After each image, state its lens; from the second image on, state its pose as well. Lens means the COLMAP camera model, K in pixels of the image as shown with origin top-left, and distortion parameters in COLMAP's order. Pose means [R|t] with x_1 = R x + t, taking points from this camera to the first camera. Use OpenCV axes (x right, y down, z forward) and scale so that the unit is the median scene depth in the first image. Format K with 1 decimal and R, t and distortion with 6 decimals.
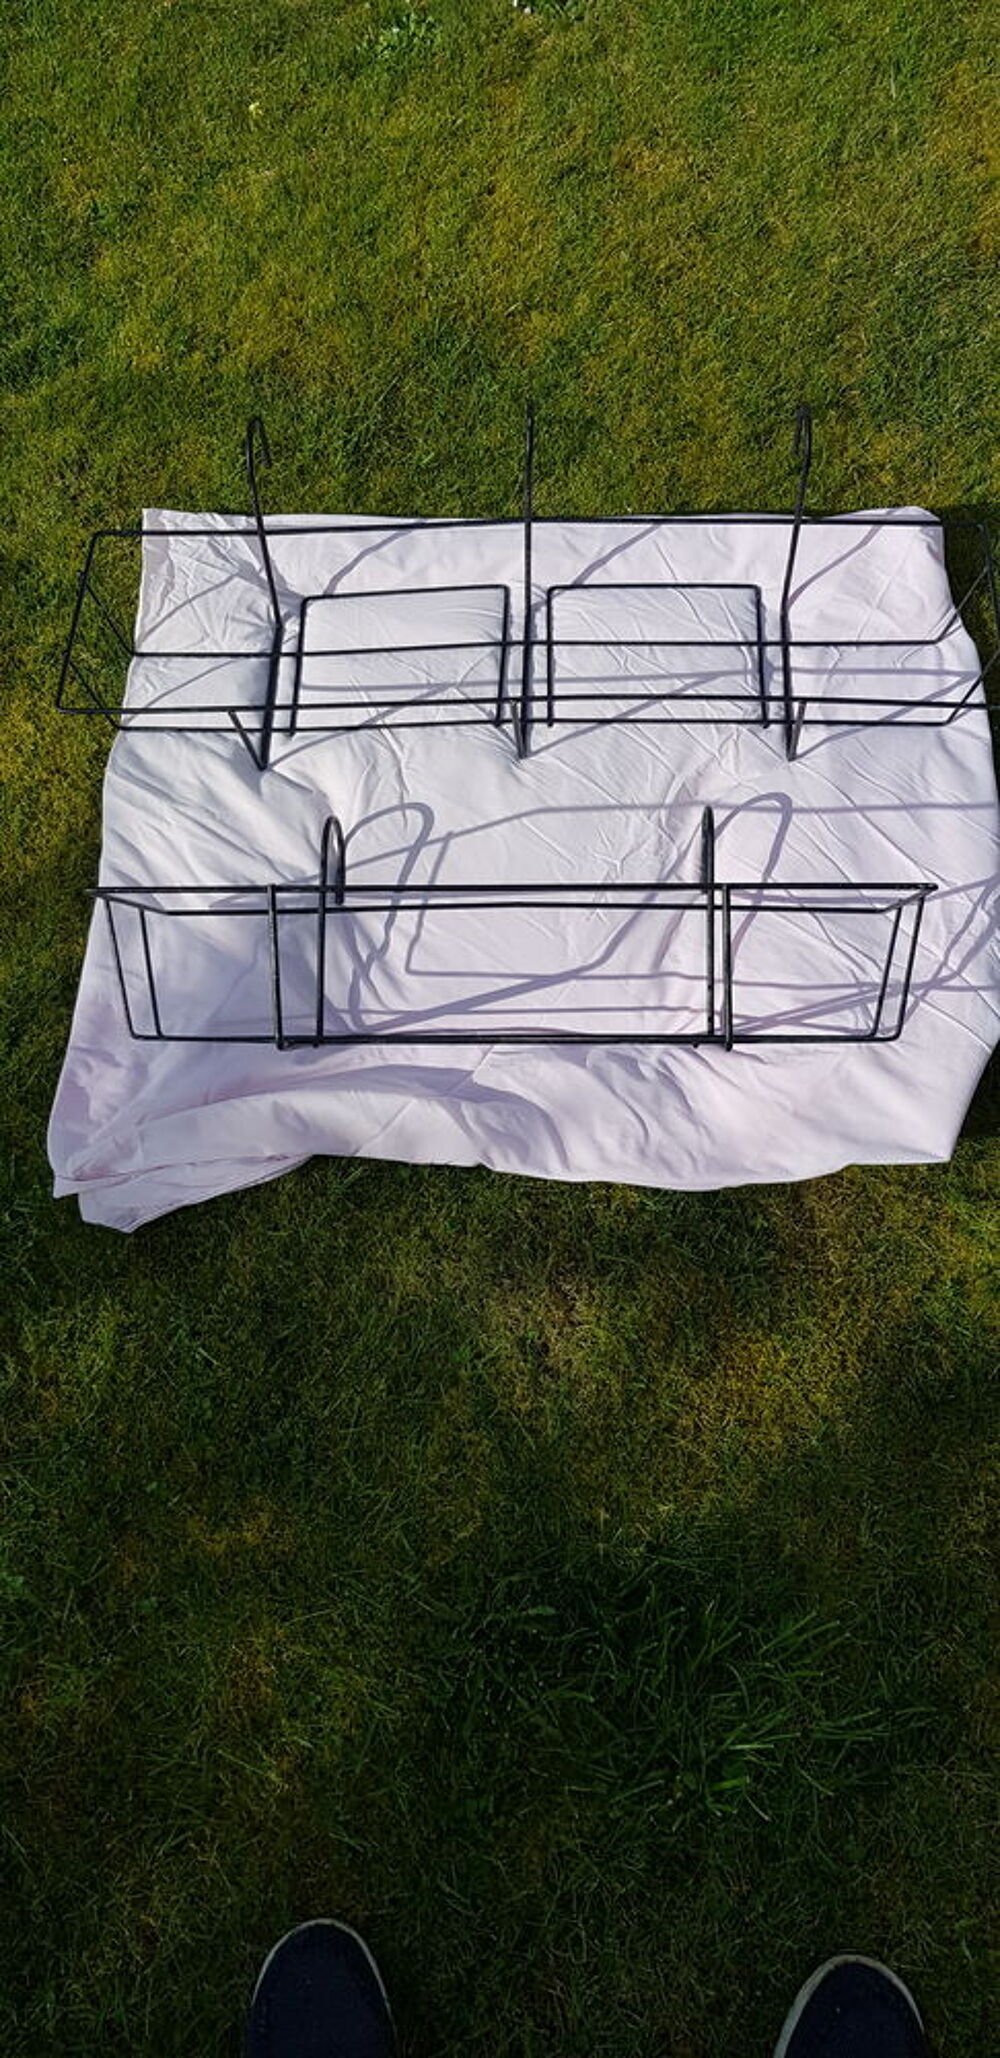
lens RADIAL K [[1438.7, 0, 459.5], [0, 1438.7, 1034.6], [0, 0, 1]] dist [0.061238, -0.085013]
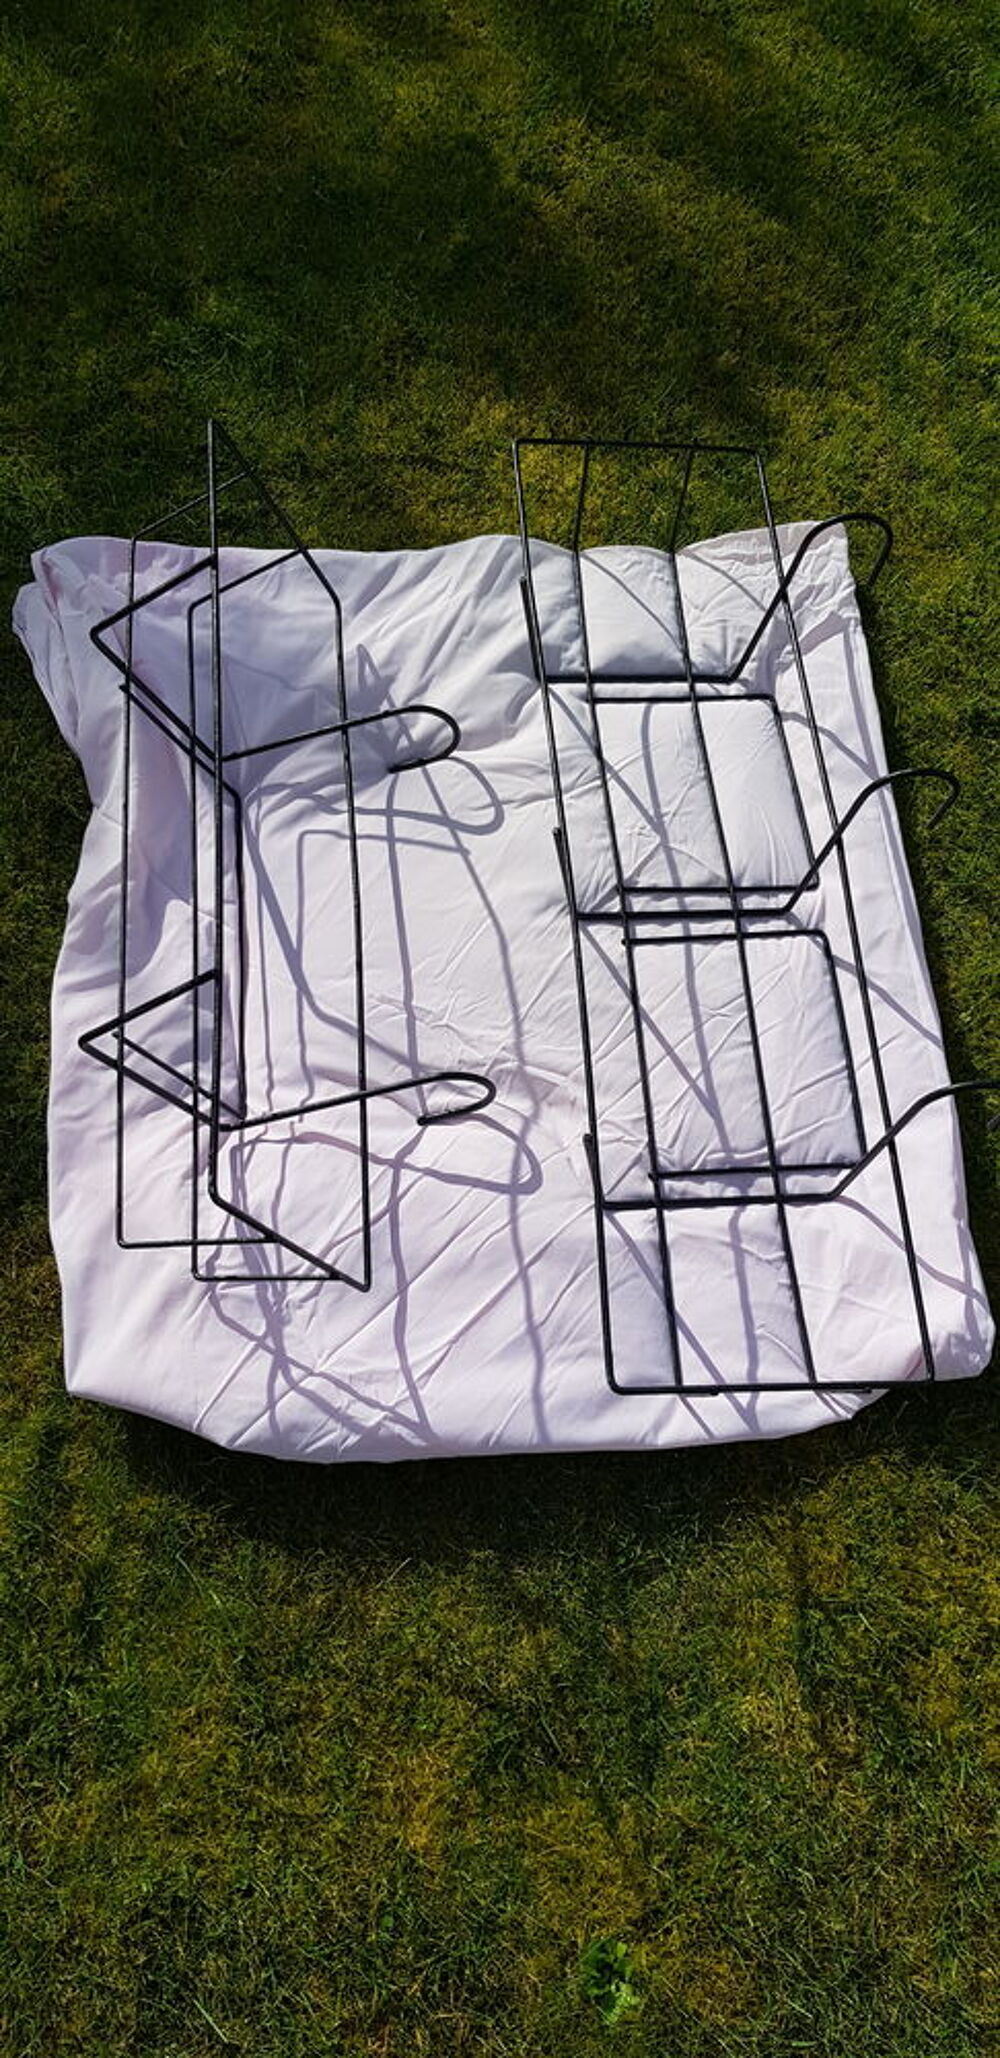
lens RADIAL K [[1438.7, 0, 459.5], [0, 1438.7, 1034.6], [0, 0, 1]] dist [0.061238, -0.085013]
pose [[0.117907, 0.931338, -0.344539, 0.400463], [-0.934316, 0.221574, 0.279209, -0.353699], [0.336379, 0.288987, 0.896290, 0.223388]]
